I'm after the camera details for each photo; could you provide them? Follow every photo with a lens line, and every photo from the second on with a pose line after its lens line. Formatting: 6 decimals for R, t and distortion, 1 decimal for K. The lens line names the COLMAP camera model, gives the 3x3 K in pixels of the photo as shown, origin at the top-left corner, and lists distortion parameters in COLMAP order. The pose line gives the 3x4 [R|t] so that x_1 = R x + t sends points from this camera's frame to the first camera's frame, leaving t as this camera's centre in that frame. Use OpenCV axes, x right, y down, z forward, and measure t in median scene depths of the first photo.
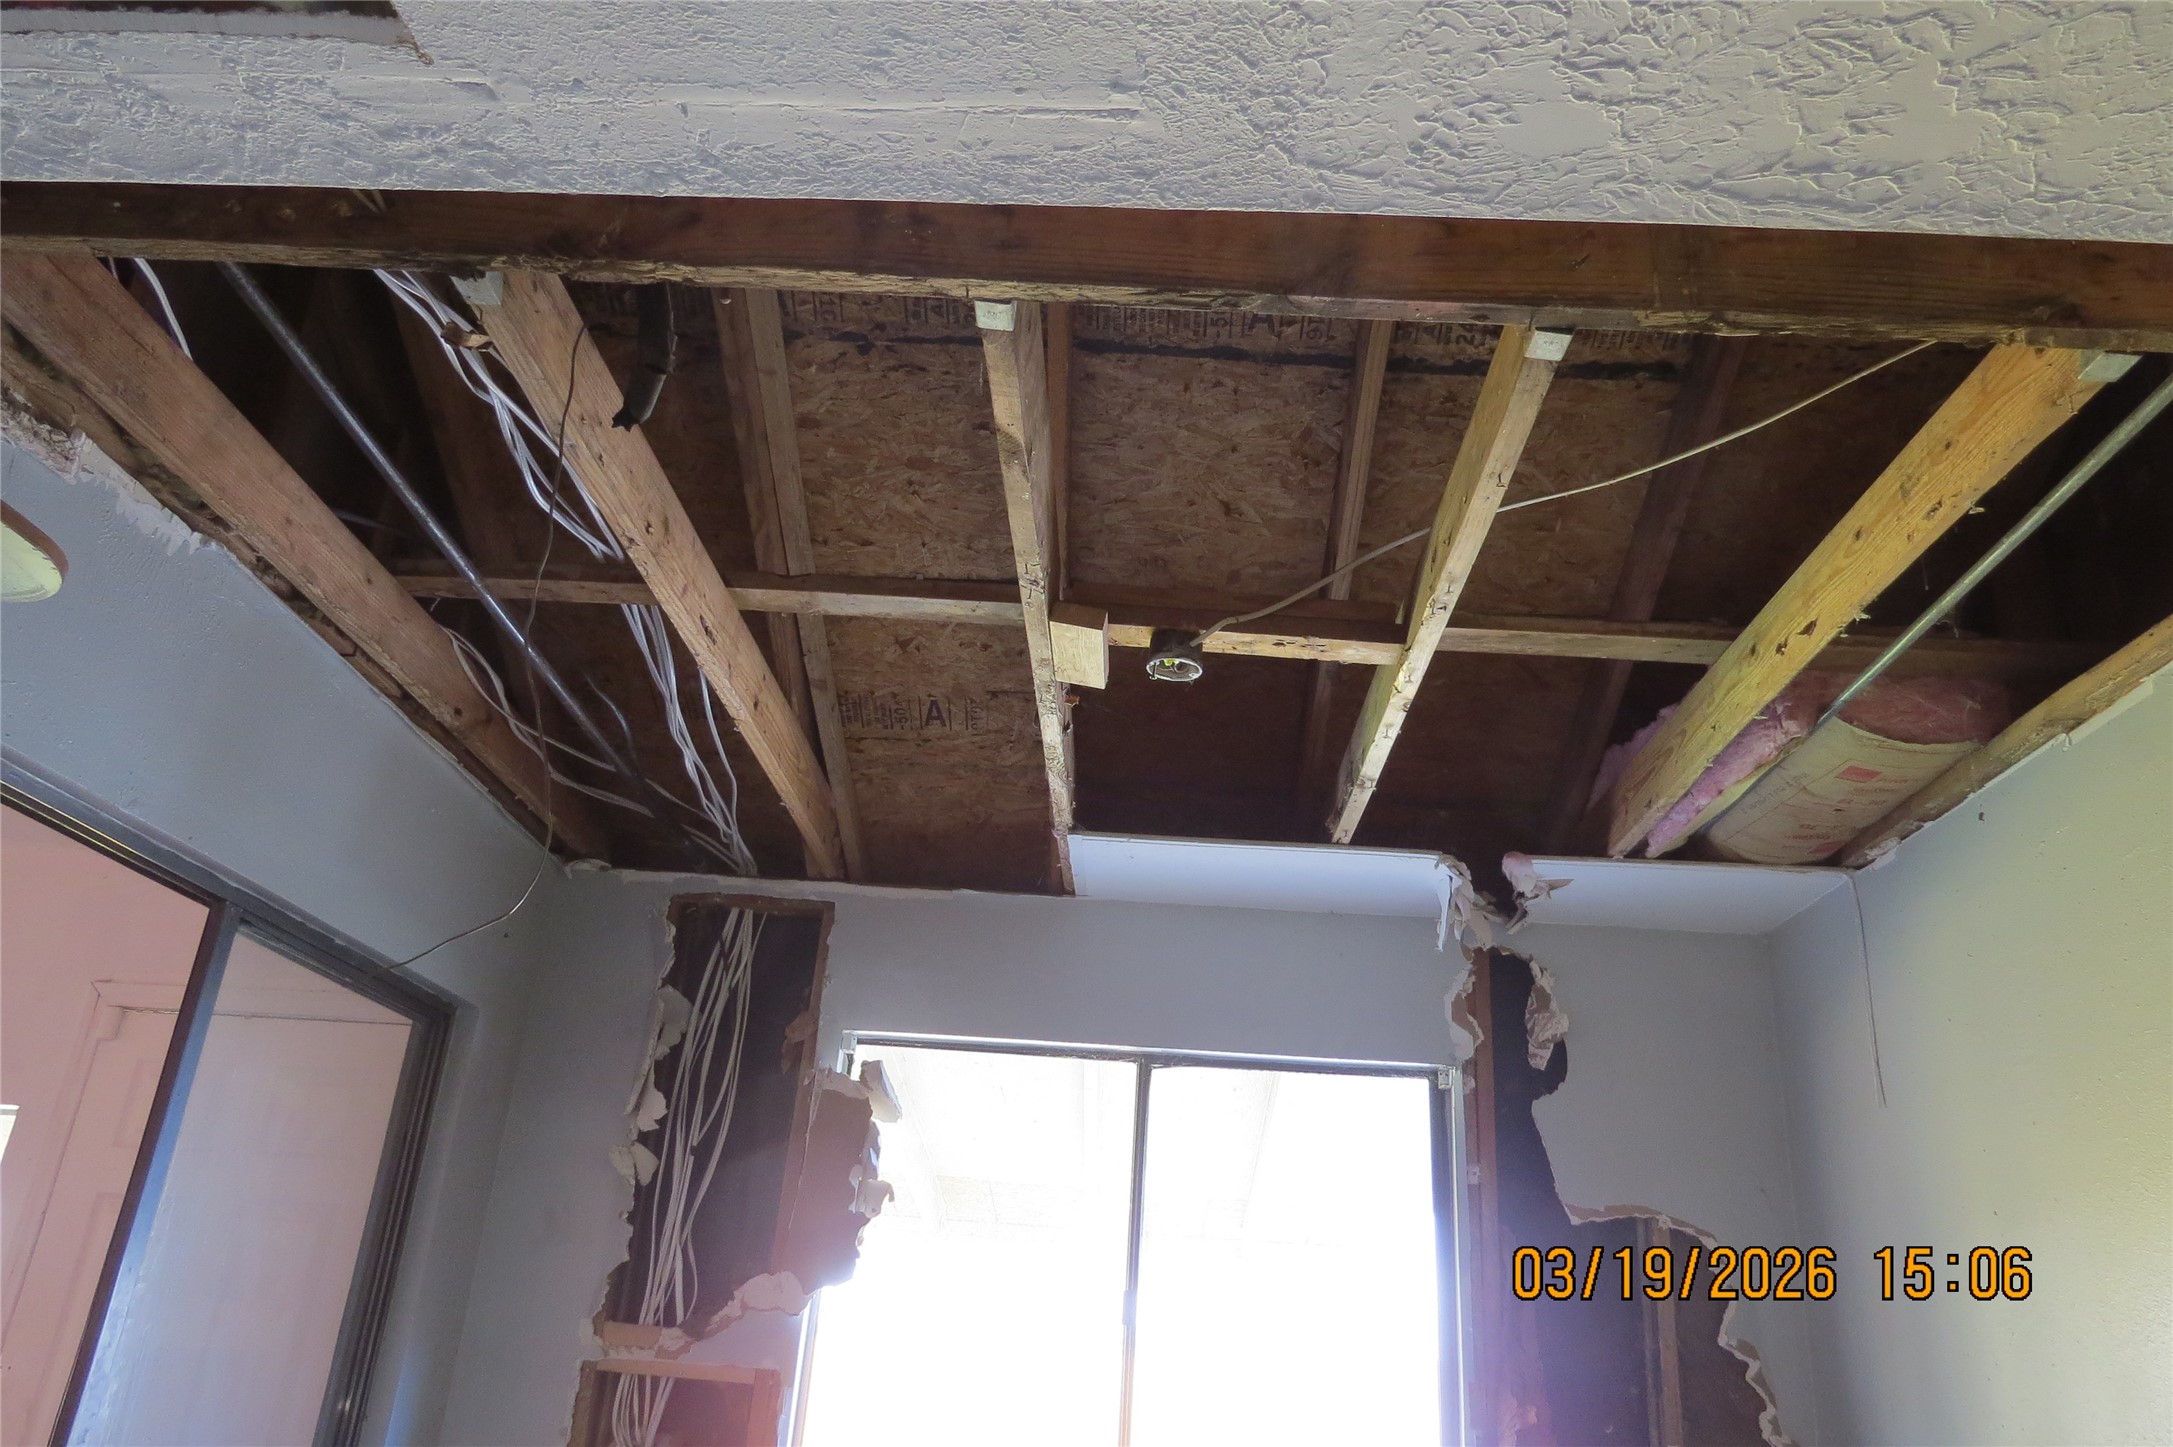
lens RADIAL K [[1588.0, 0, 1089.5], [0, 1588.0, 738.0], [0, 0, 1]] dist [0.006865, -0.037069]
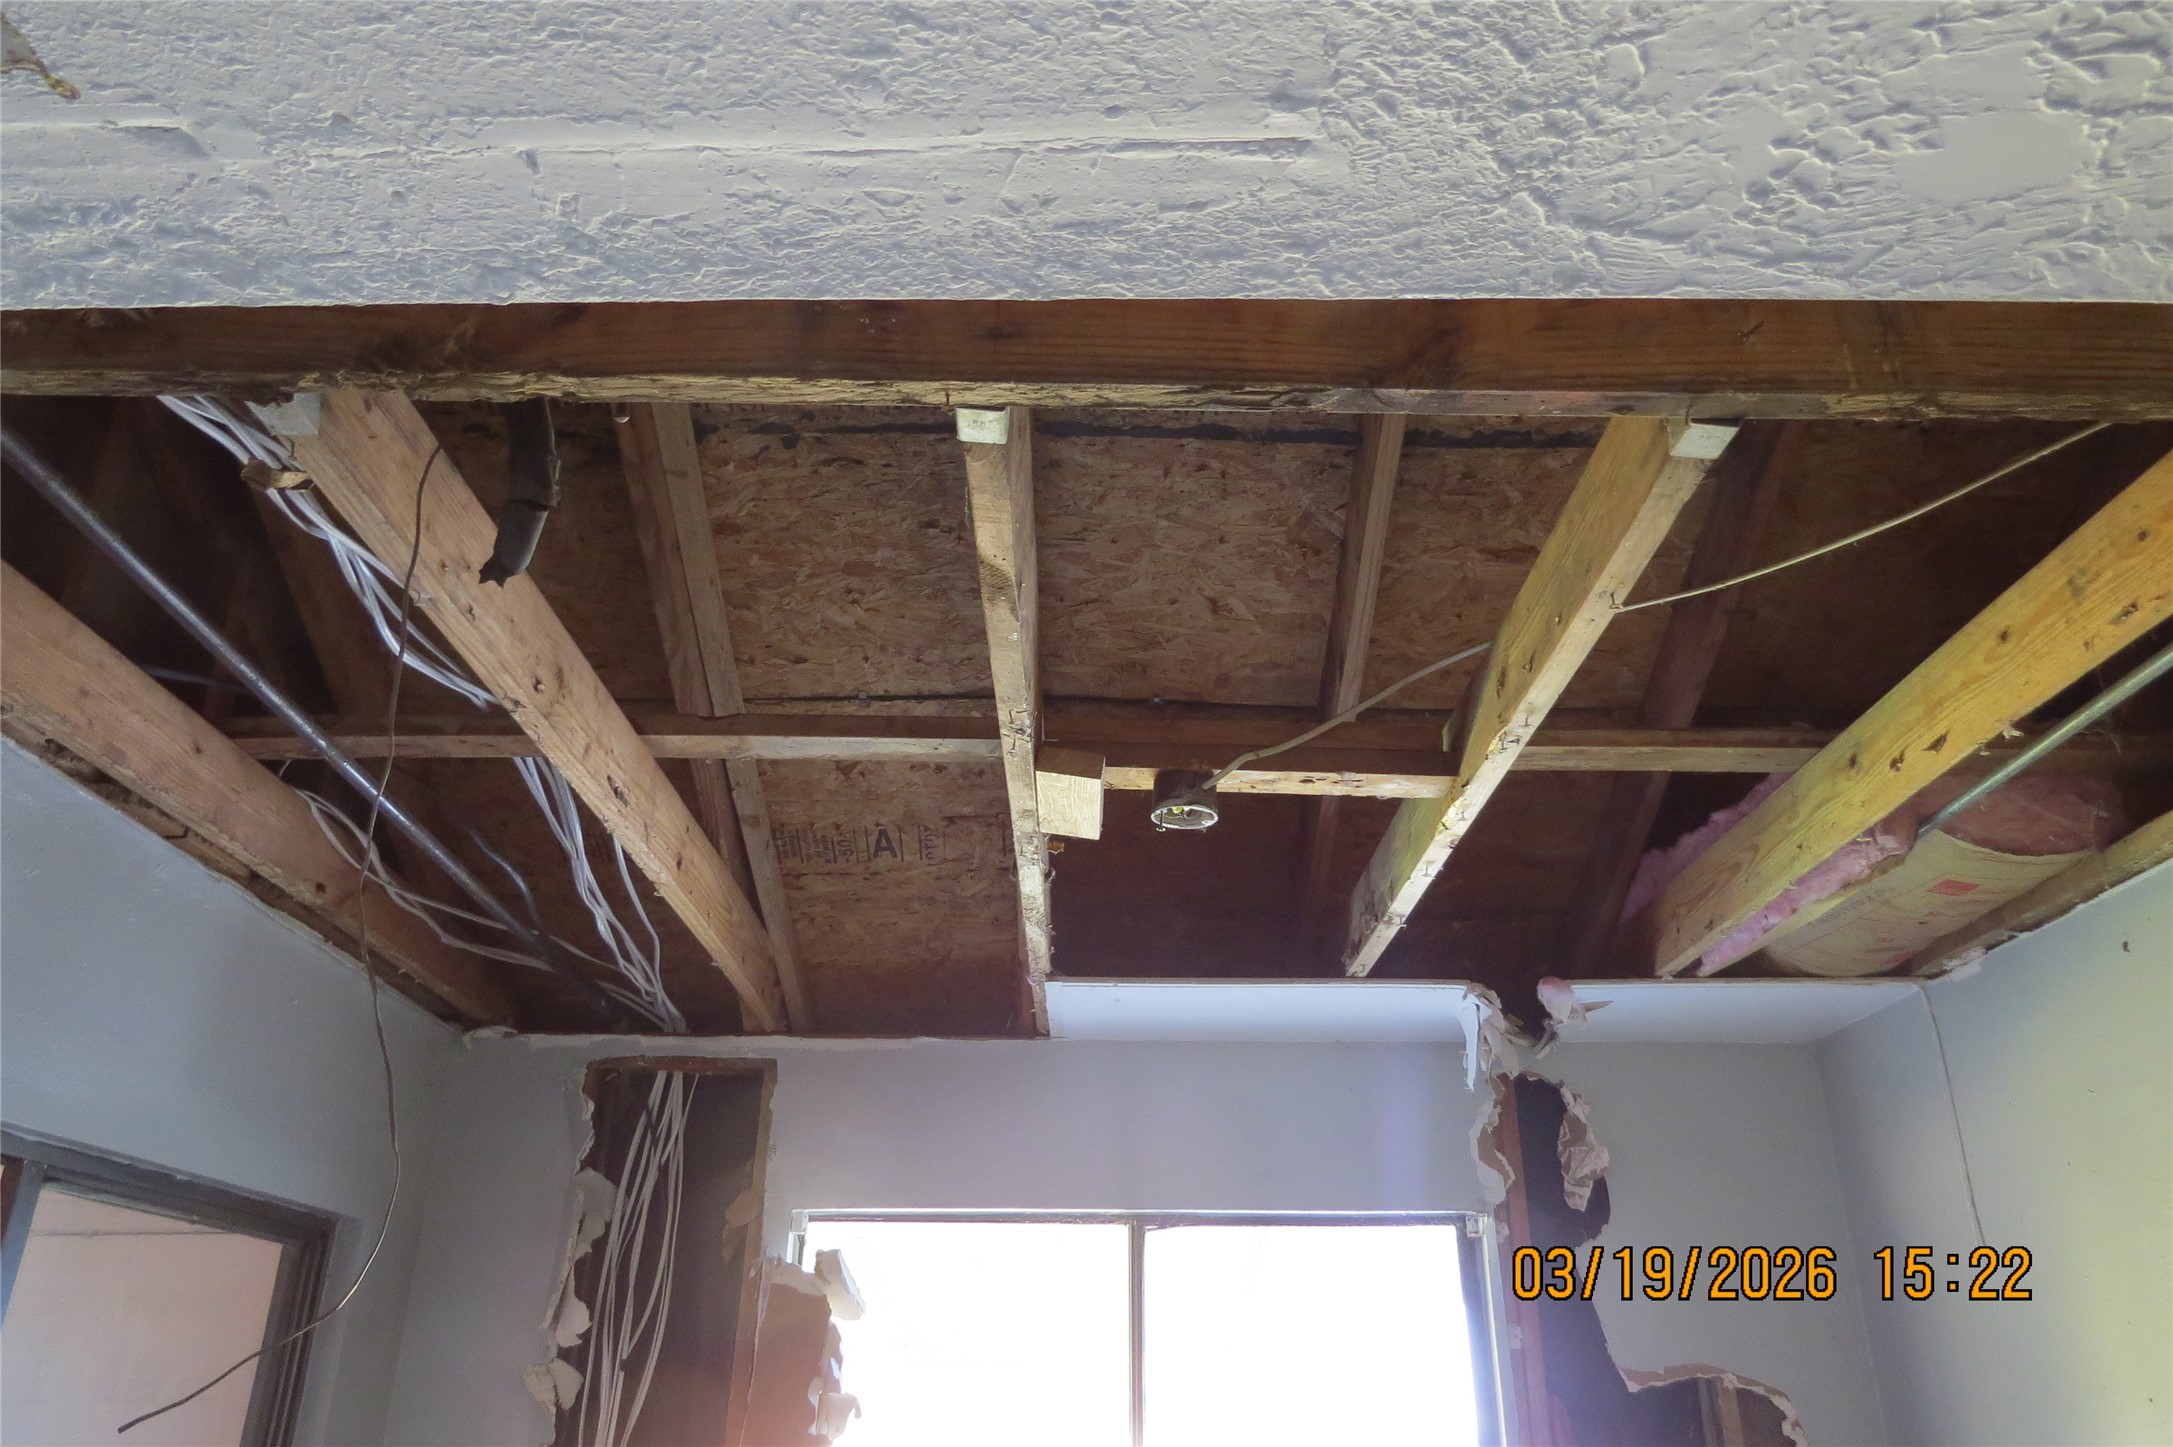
lens RADIAL K [[1588.0, 0, 1075.0], [0, 1588.0, 738.5], [0, 0, 1]] dist [0.006865, -0.037069]
pose [[0.998299, -0.041960, 0.040490, -0.033744], [0.043093, 0.998691, -0.027549, -0.060972], [-0.039281, 0.029247, 0.998800, 0.159169]]
